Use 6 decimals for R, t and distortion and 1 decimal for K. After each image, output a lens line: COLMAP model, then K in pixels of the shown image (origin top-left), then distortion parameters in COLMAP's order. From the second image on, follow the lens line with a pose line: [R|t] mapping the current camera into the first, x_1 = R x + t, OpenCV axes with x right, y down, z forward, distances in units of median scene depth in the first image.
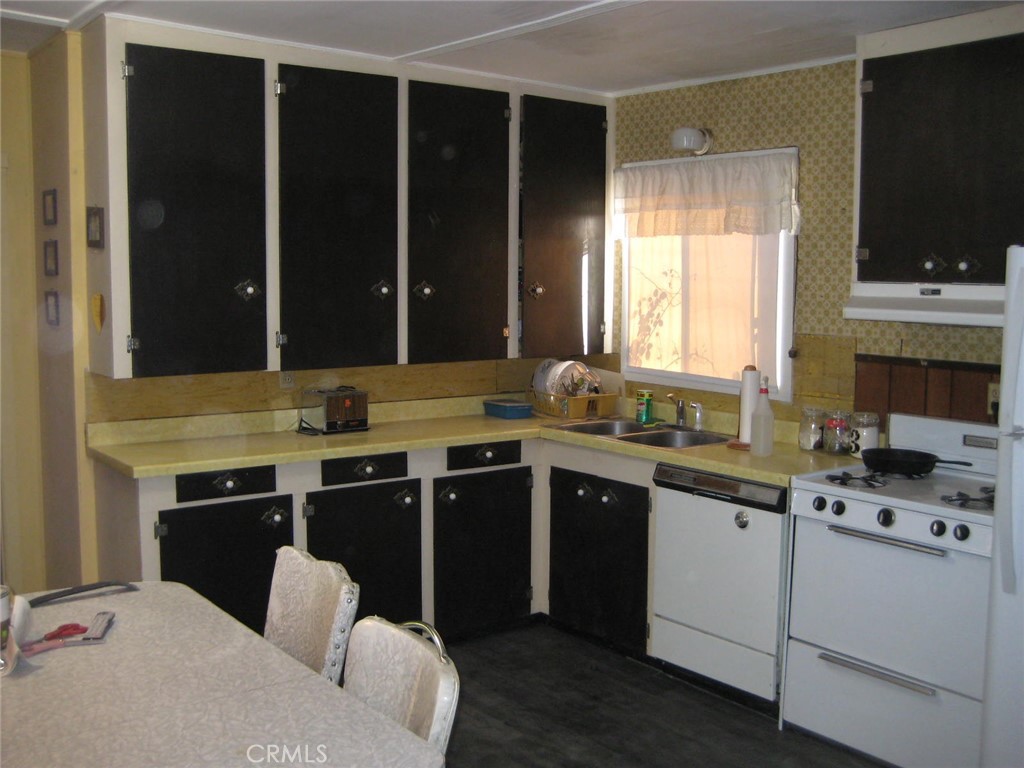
lens RADIAL K [[1066.3, 0, 517.7], [0, 1066.3, 374.4], [0, 0, 1]] dist [-0.167061, 0.236072]
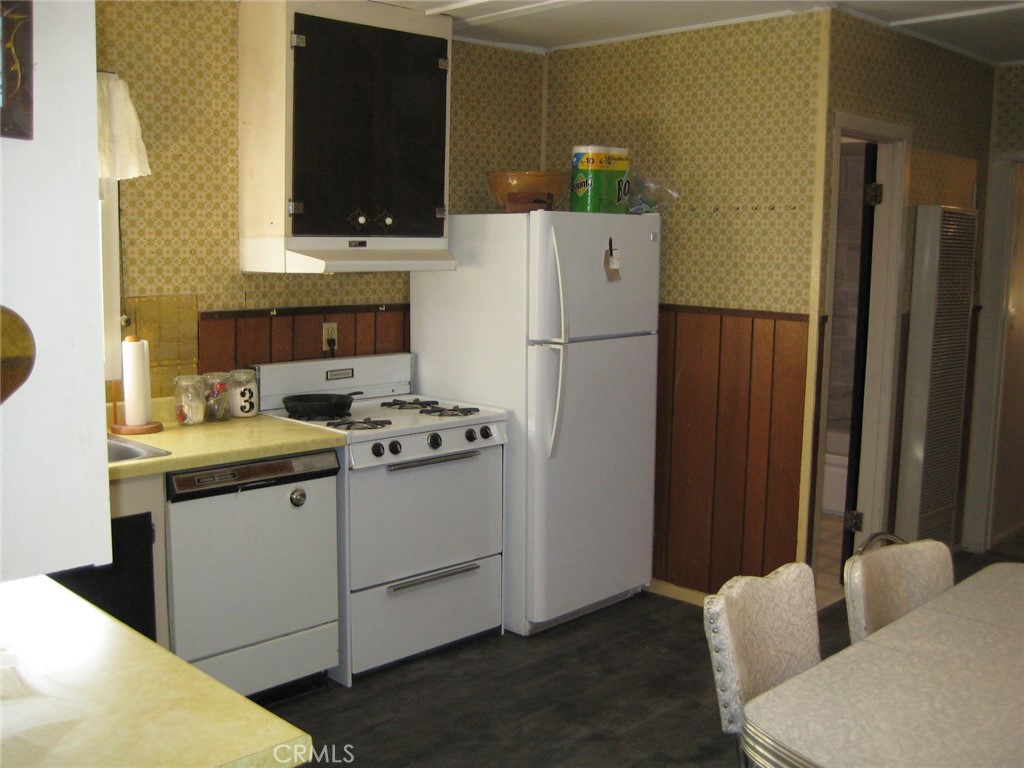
lens RADIAL K [[1066.3, 0, 517.7], [0, 1066.3, 374.4], [0, 0, 1]] dist [-0.167061, 0.236072]
pose [[-0.122516, -0.137977, 0.982829, -0.706969], [0.077324, 0.985952, 0.148054, -0.090159], [-0.989450, 0.094135, -0.110126, 0.910909]]
